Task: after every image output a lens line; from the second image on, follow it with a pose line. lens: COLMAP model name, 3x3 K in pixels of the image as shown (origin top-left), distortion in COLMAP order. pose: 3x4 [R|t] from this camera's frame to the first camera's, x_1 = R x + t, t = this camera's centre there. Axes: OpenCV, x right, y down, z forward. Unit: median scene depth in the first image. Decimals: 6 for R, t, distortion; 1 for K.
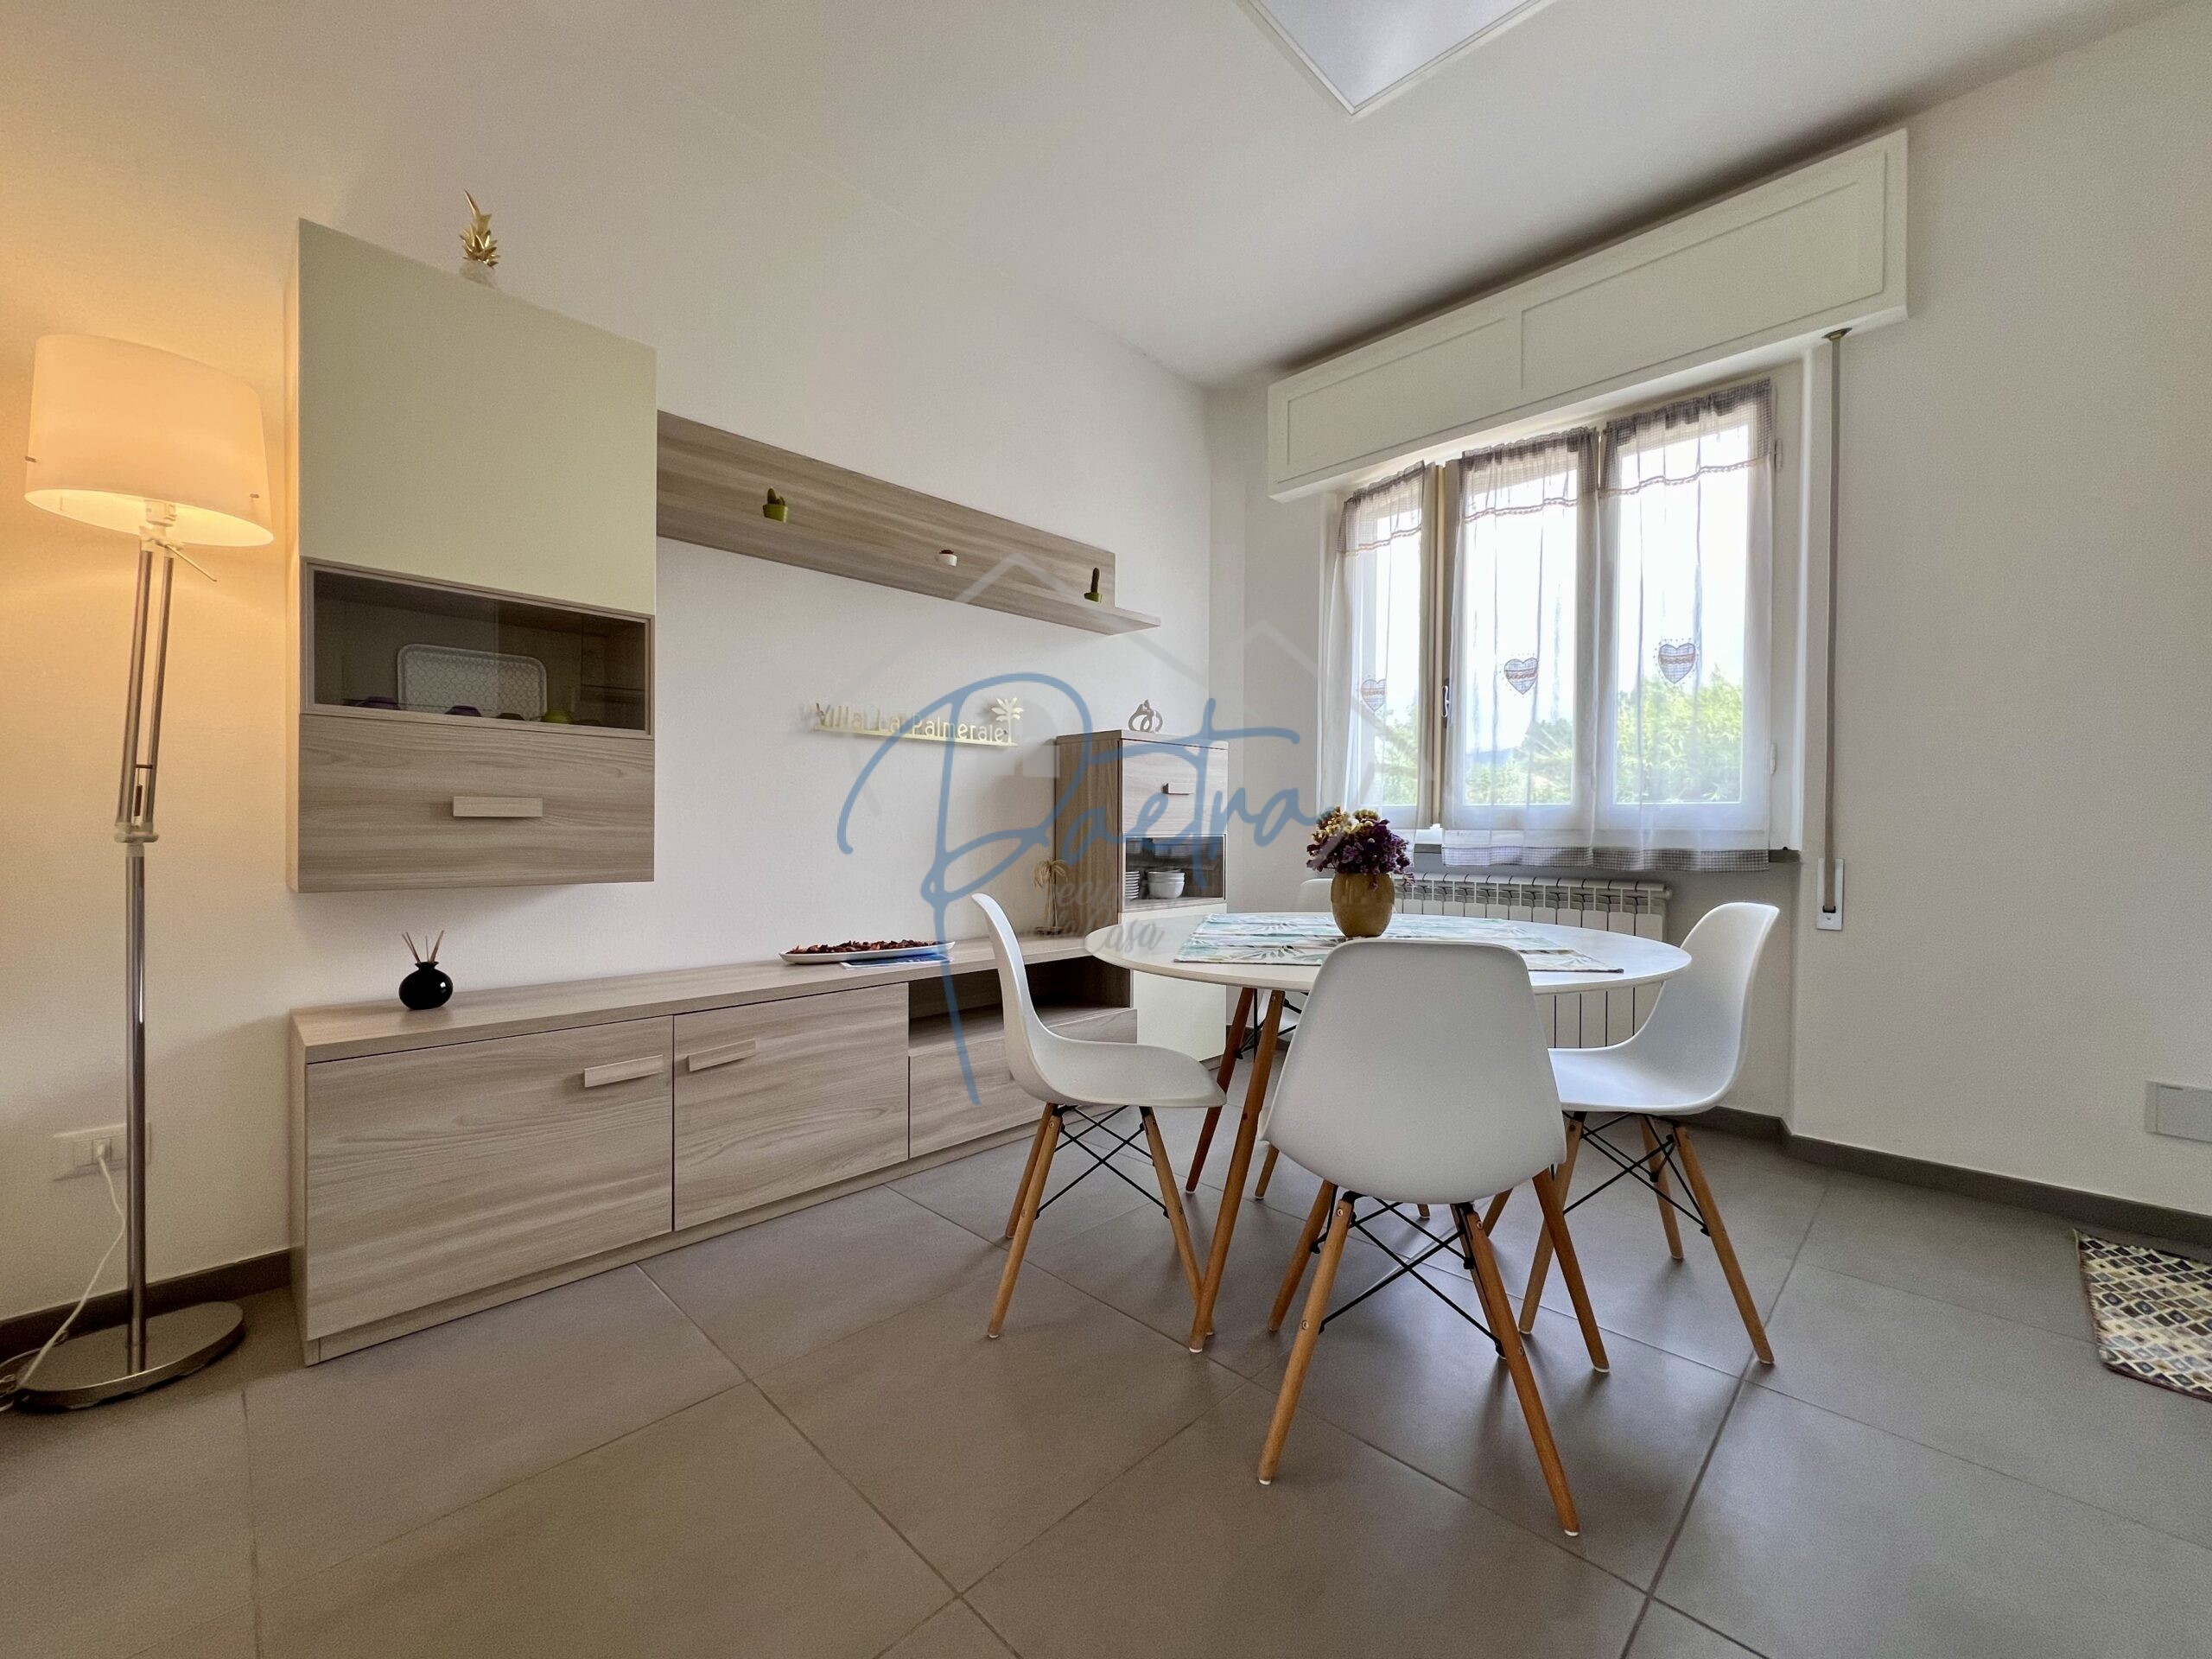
lens RADIAL K [[891.7, 0, 1107.4], [0, 891.7, 849.7], [0, 0, 1]] dist [0.001755, -0.000203]
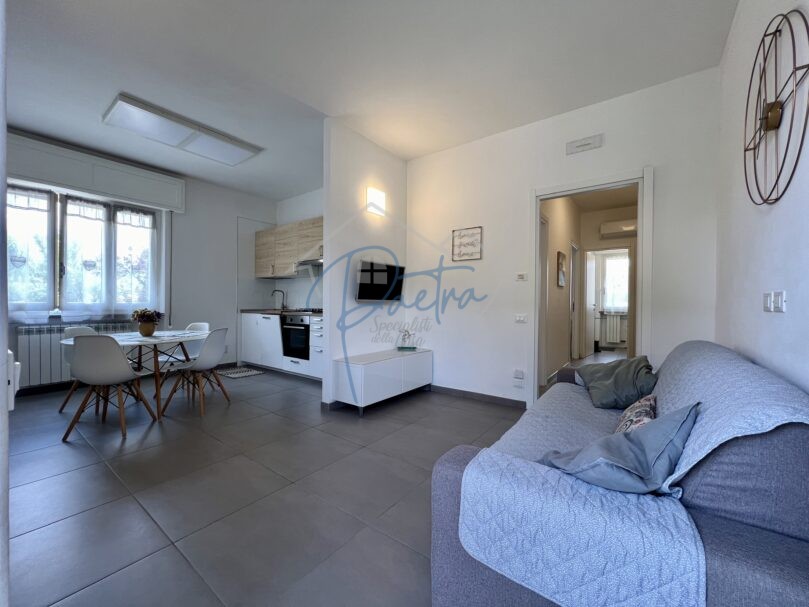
lens RADIAL K [[327.4, 0, 406.4], [0, 327.4, 305.8], [0, 0, 1]] dist [0.000976, 0.000499]
pose [[-0.139905, -0.011968, 0.990093, -1.008738], [0.021676, 0.999650, 0.015146, -0.032648], [-0.989928, 0.023580, -0.139597, -0.039524]]
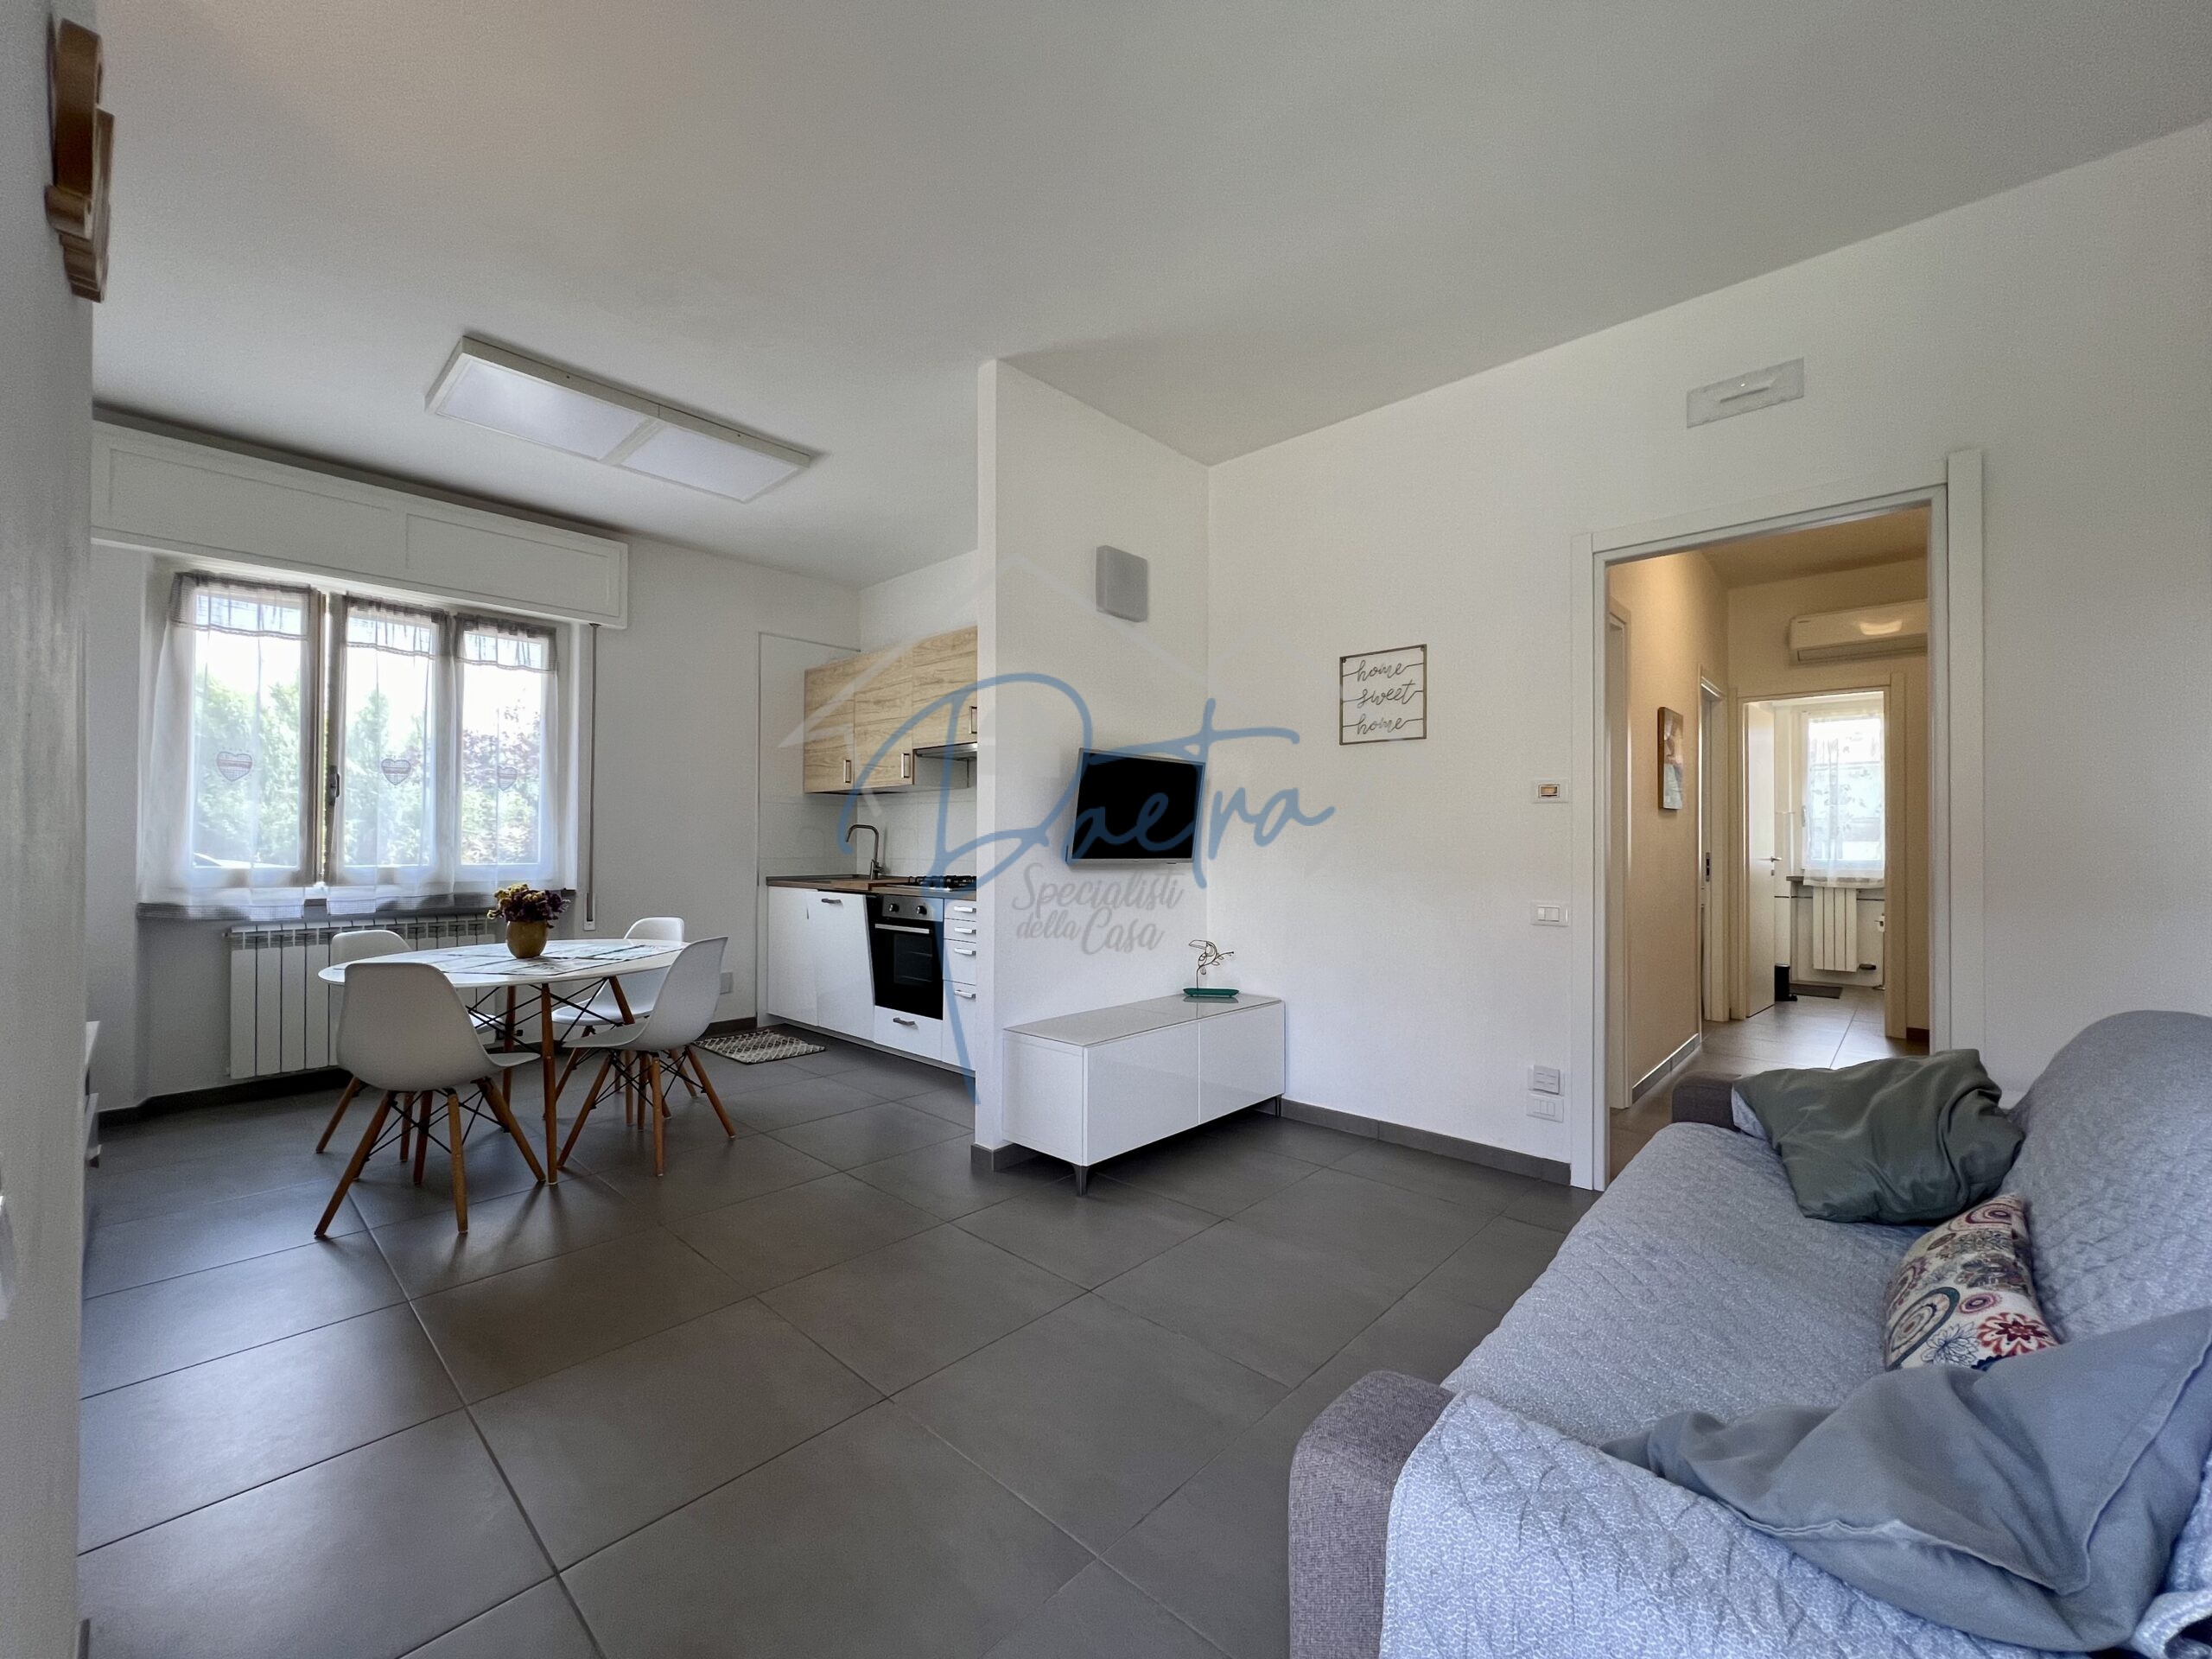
lens RADIAL K [[891.7, 0, 1112.5], [0, 891.7, 832.0], [0, 0, 1]] dist [0.001755, -0.000203]
pose [[-0.031790, 0.007619, 0.999466, -0.969398], [0.028060, 0.999584, -0.006728, -0.064343], [-0.999101, 0.027831, -0.031991, -0.047849]]
